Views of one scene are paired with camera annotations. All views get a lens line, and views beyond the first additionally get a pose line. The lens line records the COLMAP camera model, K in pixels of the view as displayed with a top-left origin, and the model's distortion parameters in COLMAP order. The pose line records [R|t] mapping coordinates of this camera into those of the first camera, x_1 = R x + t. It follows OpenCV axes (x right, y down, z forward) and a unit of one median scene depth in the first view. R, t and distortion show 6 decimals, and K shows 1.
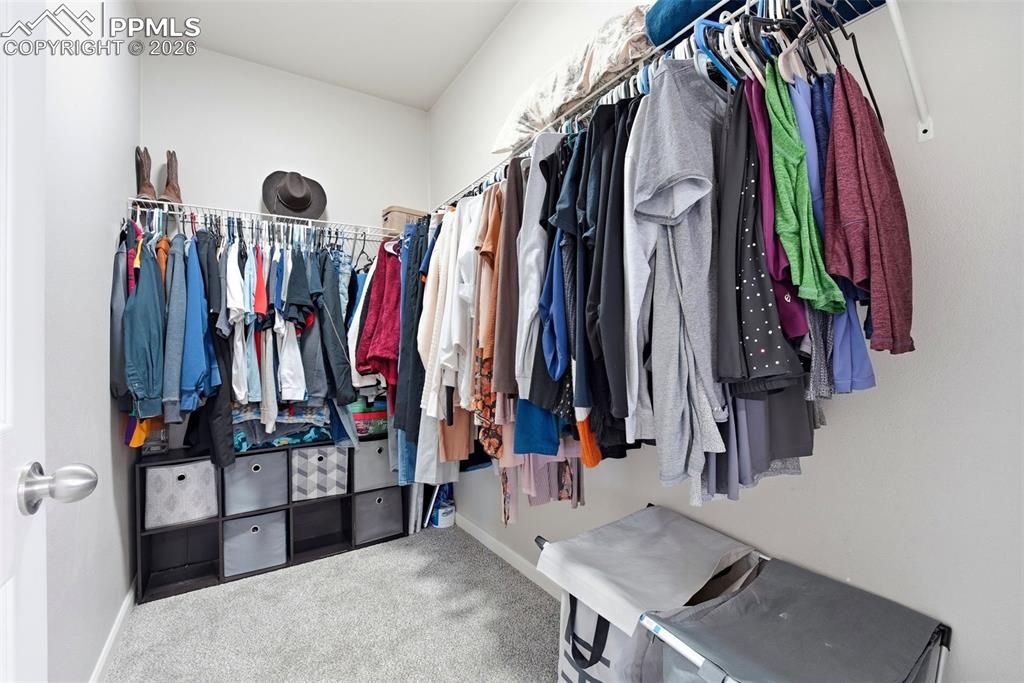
lens RADIAL K [[421.7, 0, 516.5], [0, 421.7, 346.6], [0, 0, 1]] dist [-0.022752, 0.000130]
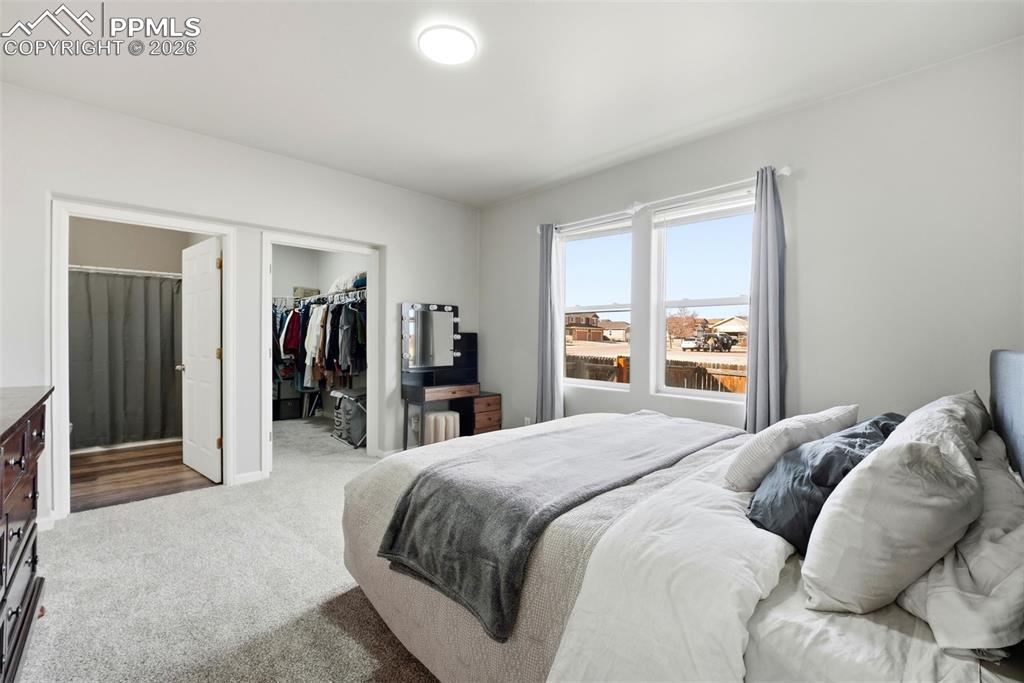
lens RADIAL K [[421.7, 0, 514.1], [0, 421.7, 340.1], [0, 0, 1]] dist [-0.022752, 0.000130]
pose [[0.981705, 0.022522, 0.189070, 0.593389], [-0.024528, 0.999665, 0.008278, -0.087808], [-0.188821, -0.012764, 0.981929, -2.004055]]
